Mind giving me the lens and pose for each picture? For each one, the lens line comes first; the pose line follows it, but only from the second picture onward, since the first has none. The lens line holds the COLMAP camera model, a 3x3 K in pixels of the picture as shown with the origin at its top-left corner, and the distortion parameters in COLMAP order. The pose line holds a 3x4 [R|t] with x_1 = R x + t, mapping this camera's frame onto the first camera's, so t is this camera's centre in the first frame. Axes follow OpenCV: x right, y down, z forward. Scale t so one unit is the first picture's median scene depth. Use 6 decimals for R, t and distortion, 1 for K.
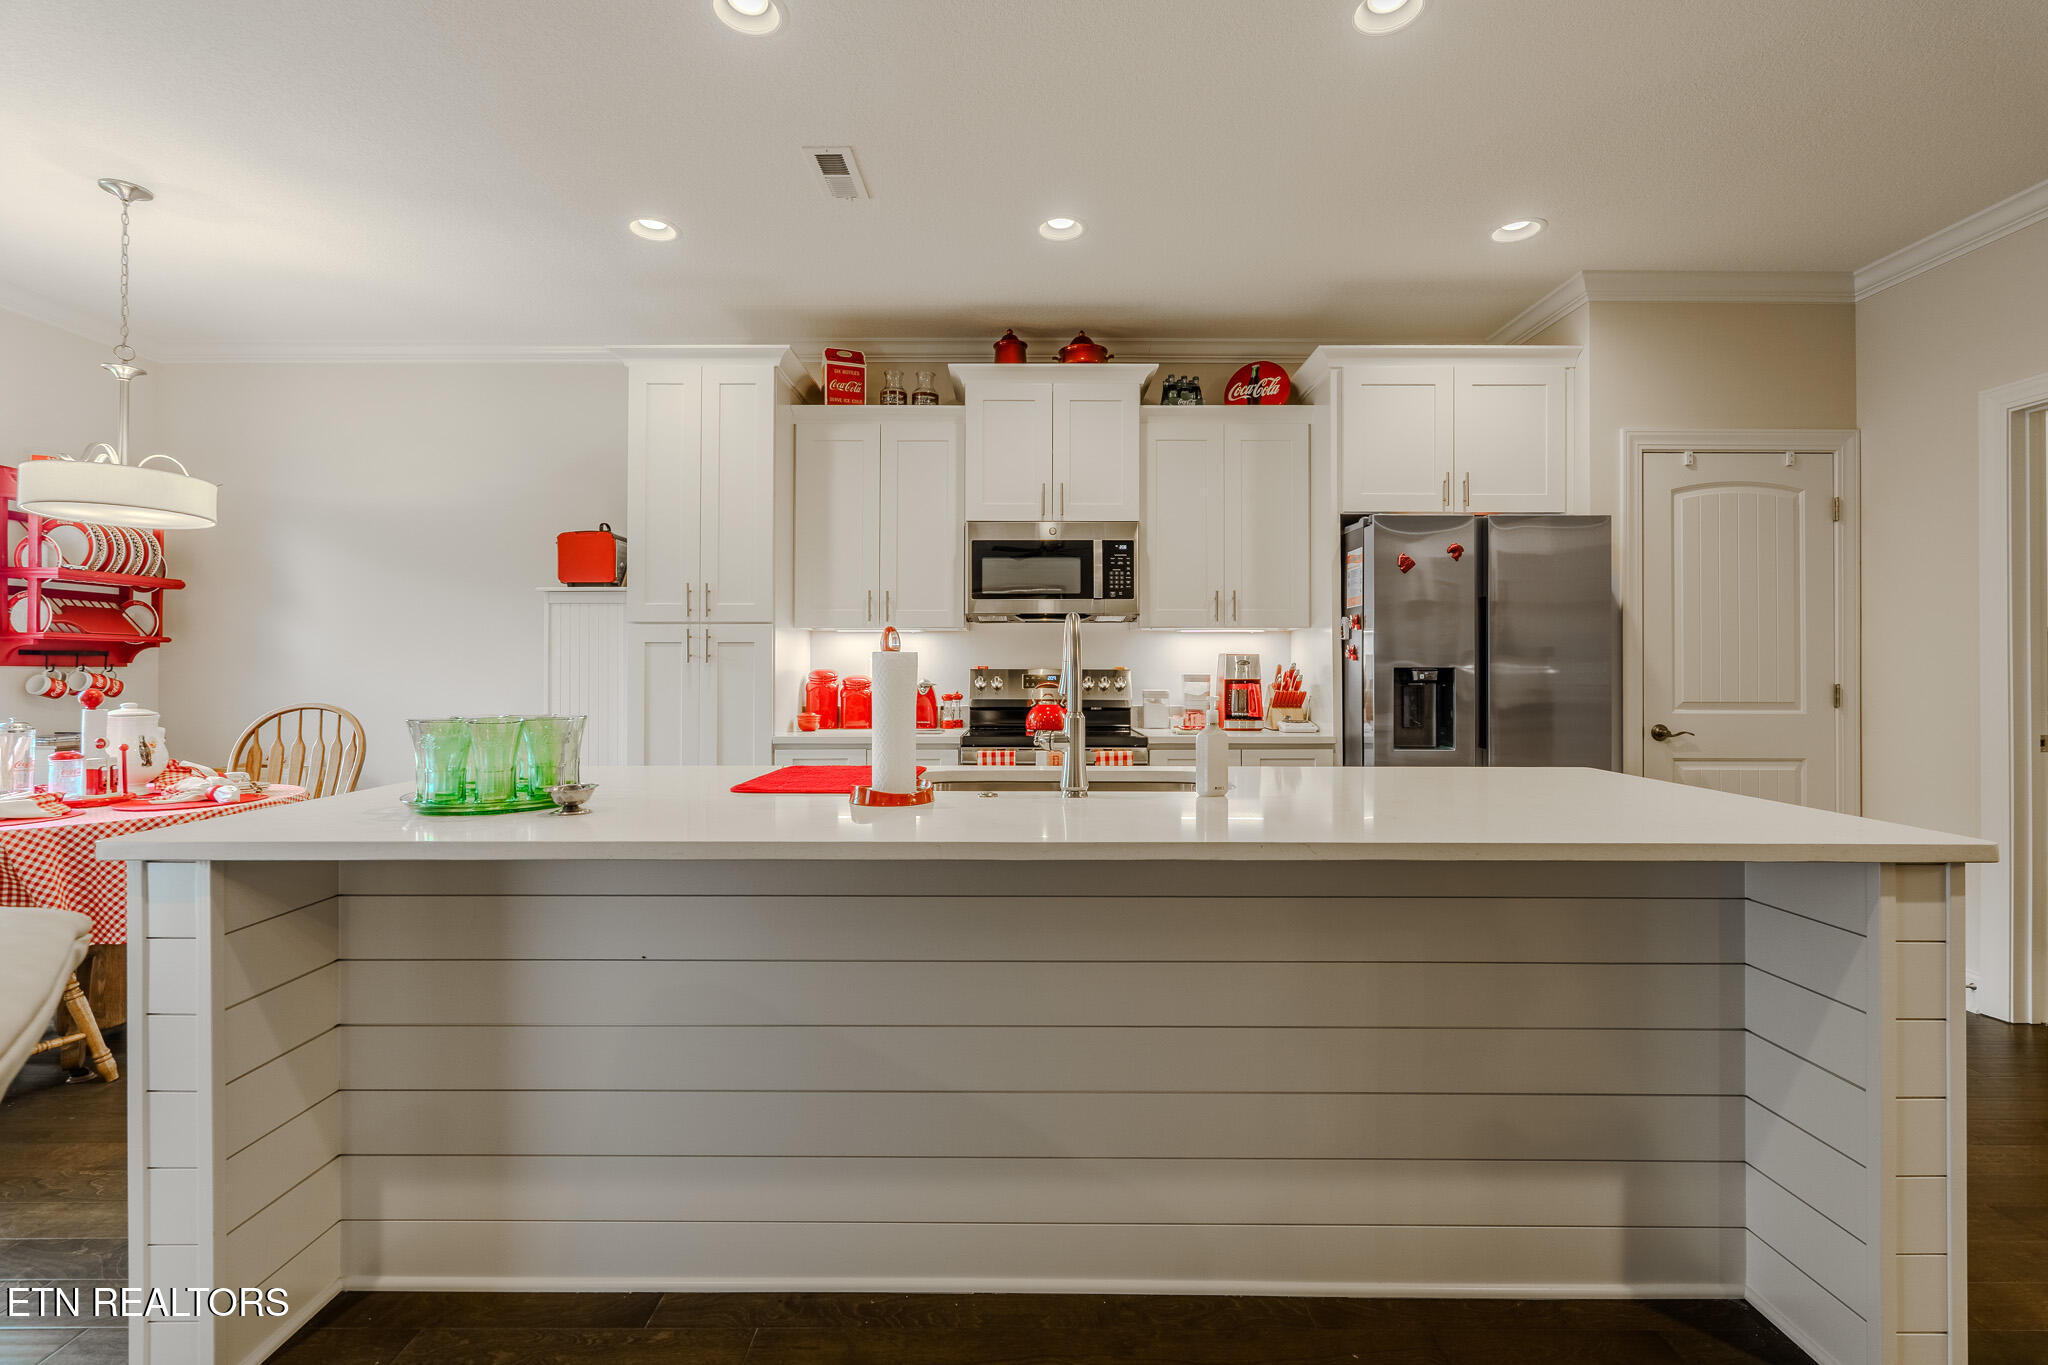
lens RADIAL K [[927.3, 0, 1034.5], [0, 927.3, 667.0], [0, 0, 1]] dist [-0.005118, 0.002768]
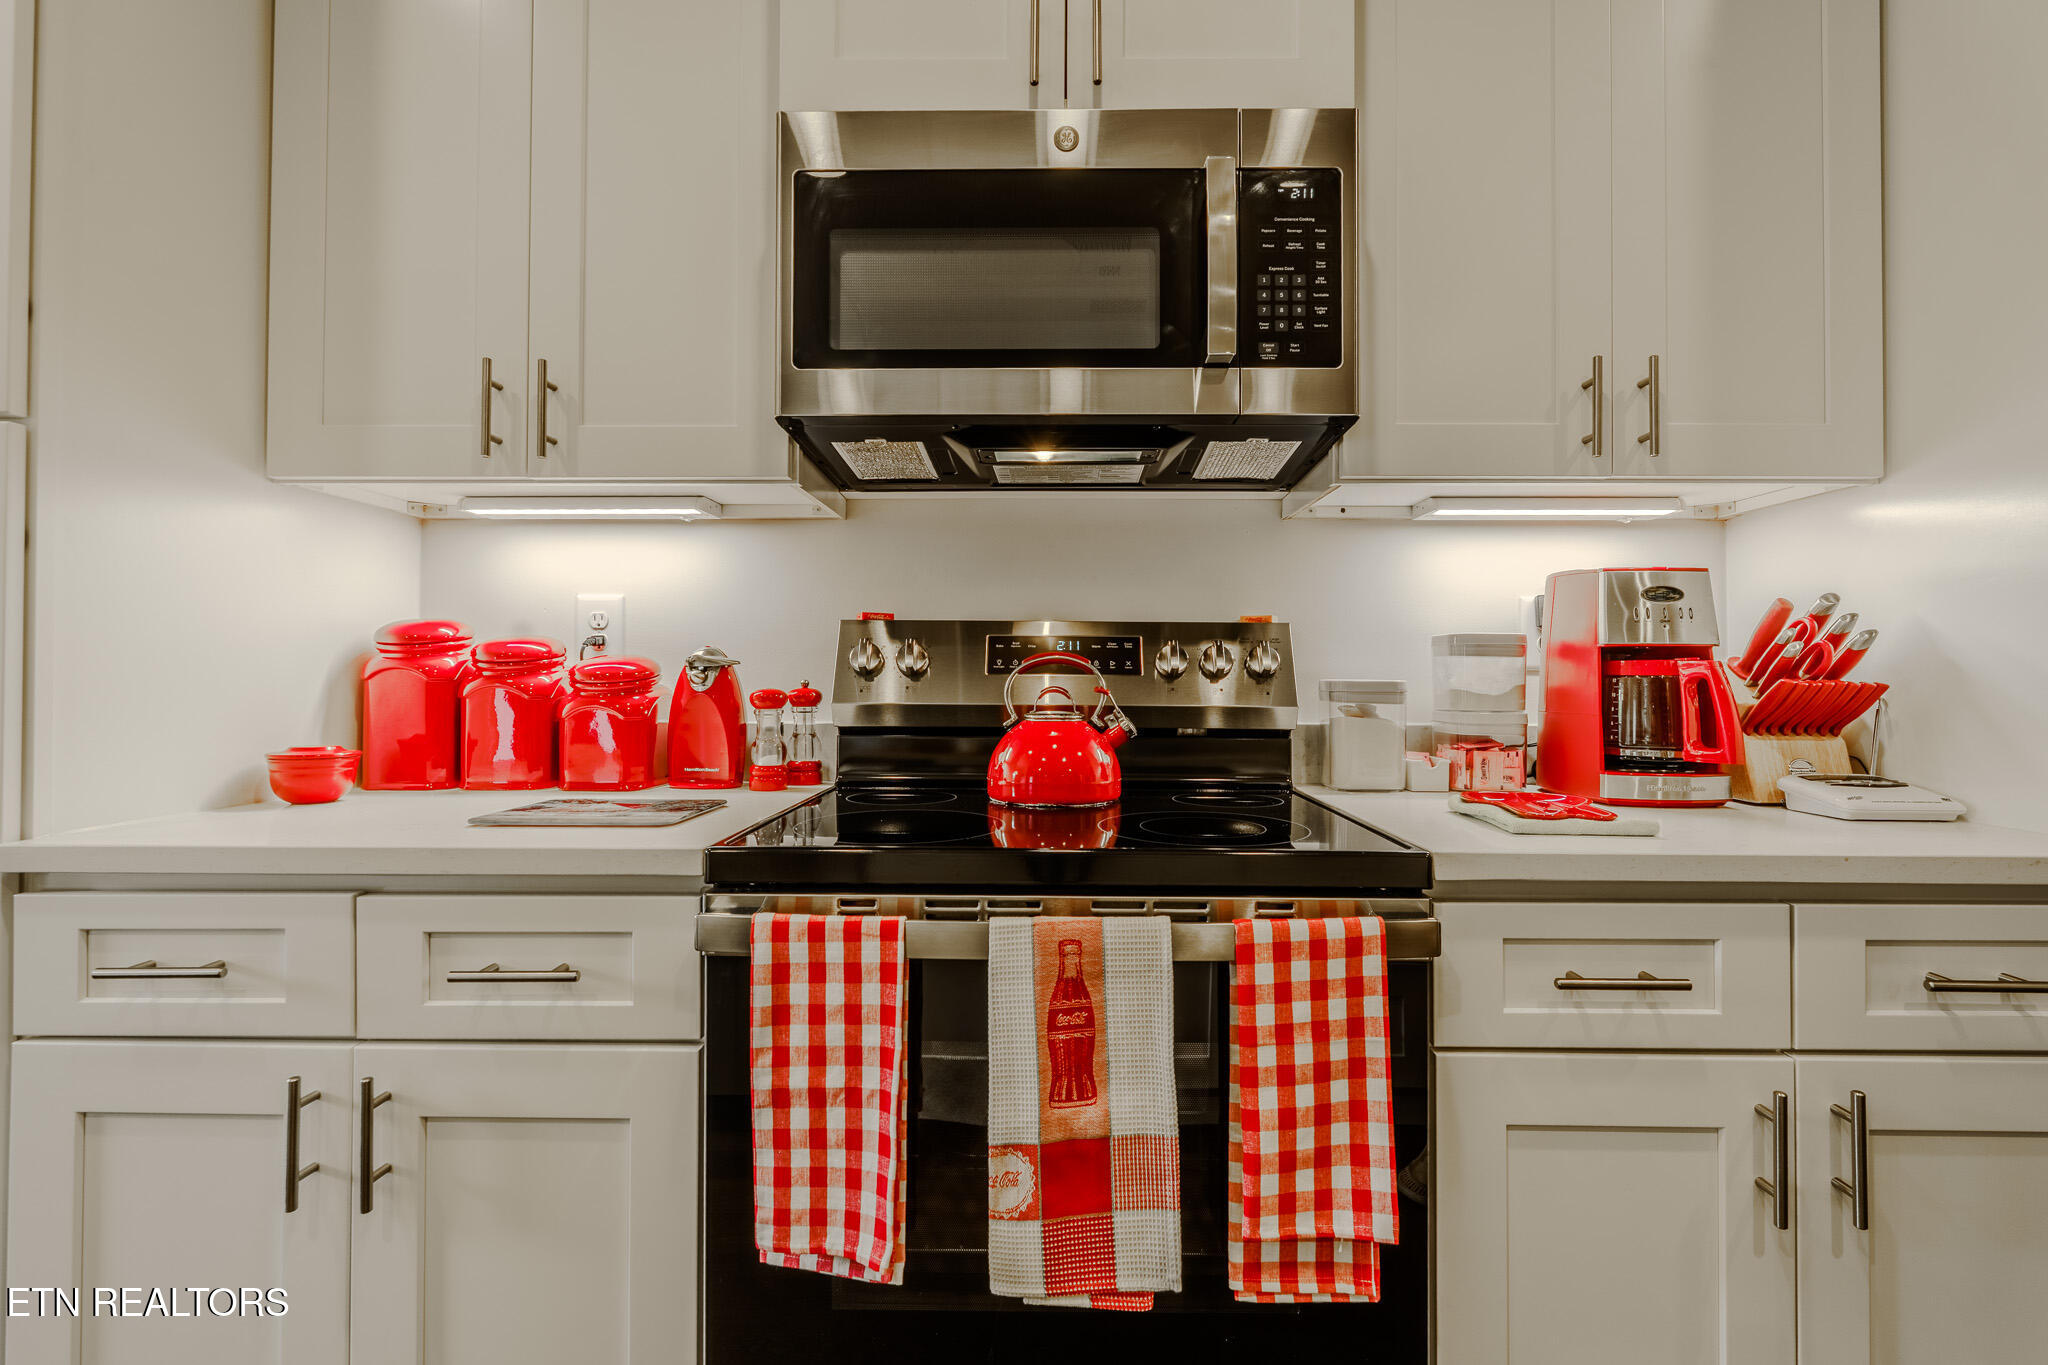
lens RADIAL K [[927.3, 0, 1036.1], [0, 927.3, 664.7], [0, 0, 1]] dist [-0.005118, 0.002768]
pose [[0.999352, 0.002433, -0.035911, 0.020082], [-0.002617, 0.999984, -0.005072, 0.022086], [0.035898, 0.005163, 0.999342, 0.671250]]
